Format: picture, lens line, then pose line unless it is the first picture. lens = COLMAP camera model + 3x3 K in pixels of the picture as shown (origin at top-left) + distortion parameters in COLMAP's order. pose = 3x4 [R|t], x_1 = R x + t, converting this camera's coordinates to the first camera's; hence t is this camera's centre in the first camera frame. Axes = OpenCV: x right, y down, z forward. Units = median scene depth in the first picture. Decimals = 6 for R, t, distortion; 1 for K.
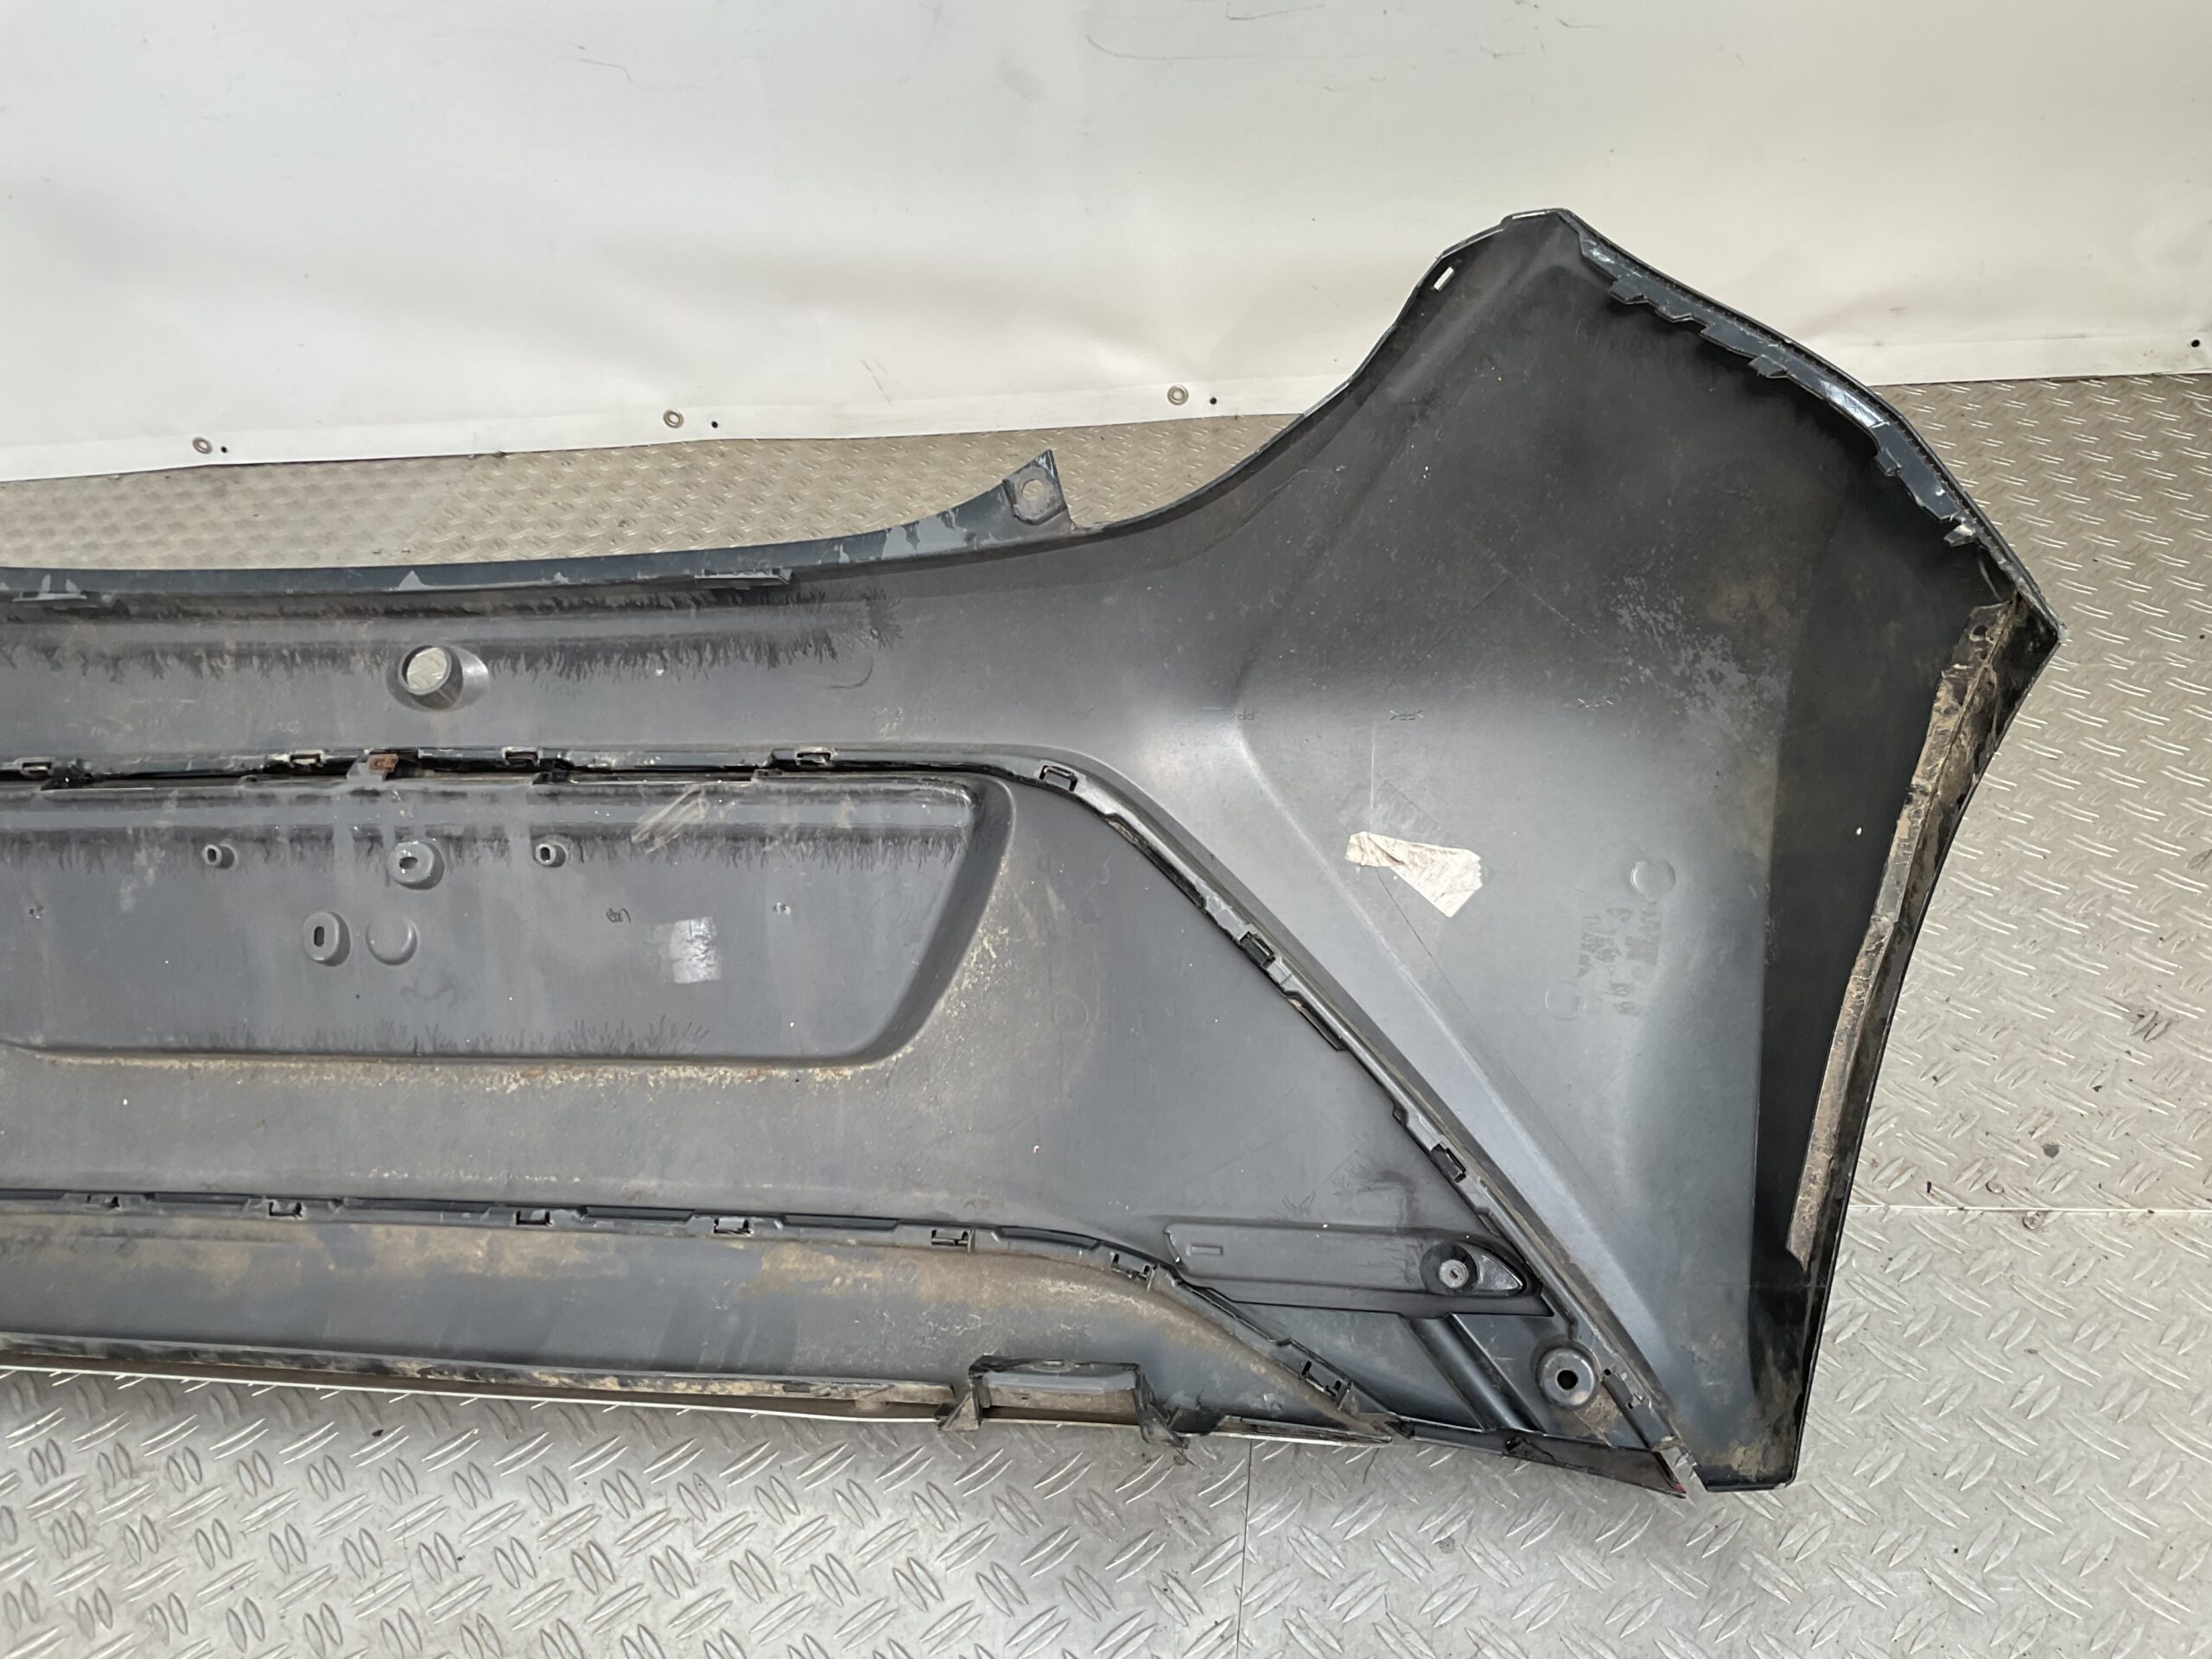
lens RADIAL K [[1871.3, 0, 1105.1], [0, 1871.3, 752.2], [0, 0, 1]] dist [0.163452, -0.423767]
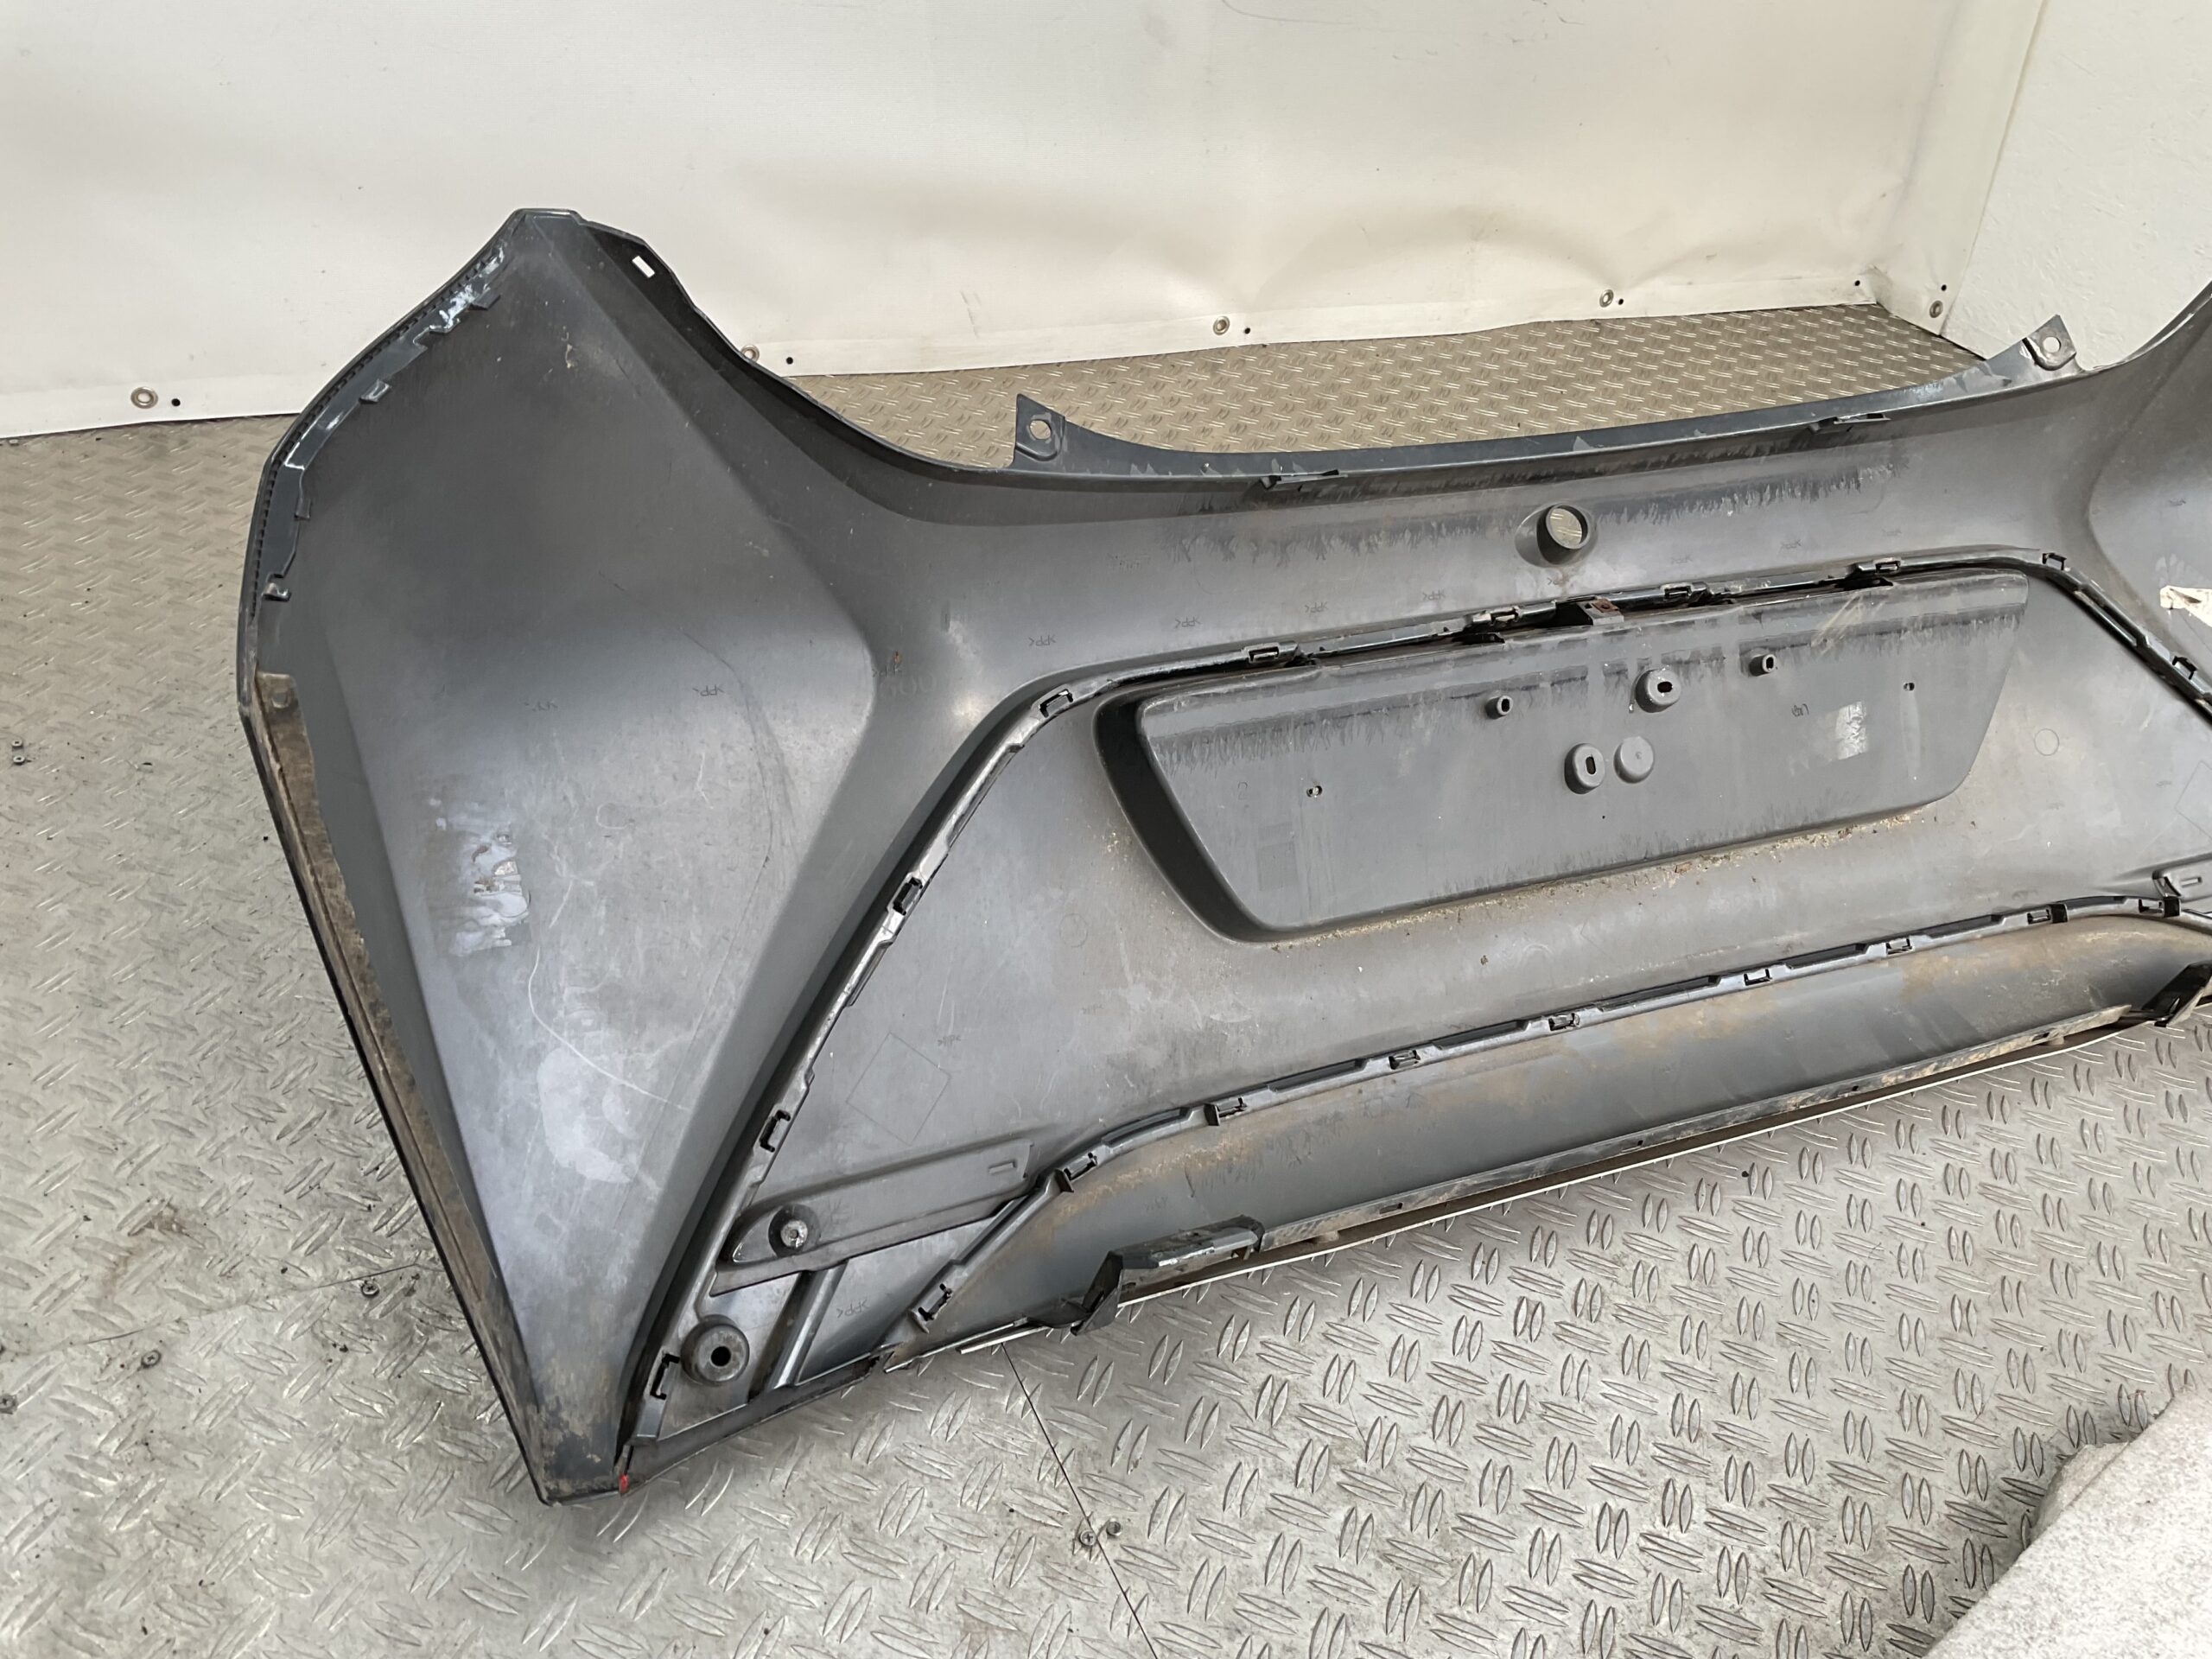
lens RADIAL K [[1871.3, 0, 1105.1], [0, 1871.3, 752.2], [0, 0, 1]] dist [0.163452, -0.423767]
pose [[0.824695, -0.125289, 0.551526, -1.235373], [0.123426, 0.991520, 0.040682, 0.009159], [-0.551946, 0.034522, 0.833165, 0.234308]]
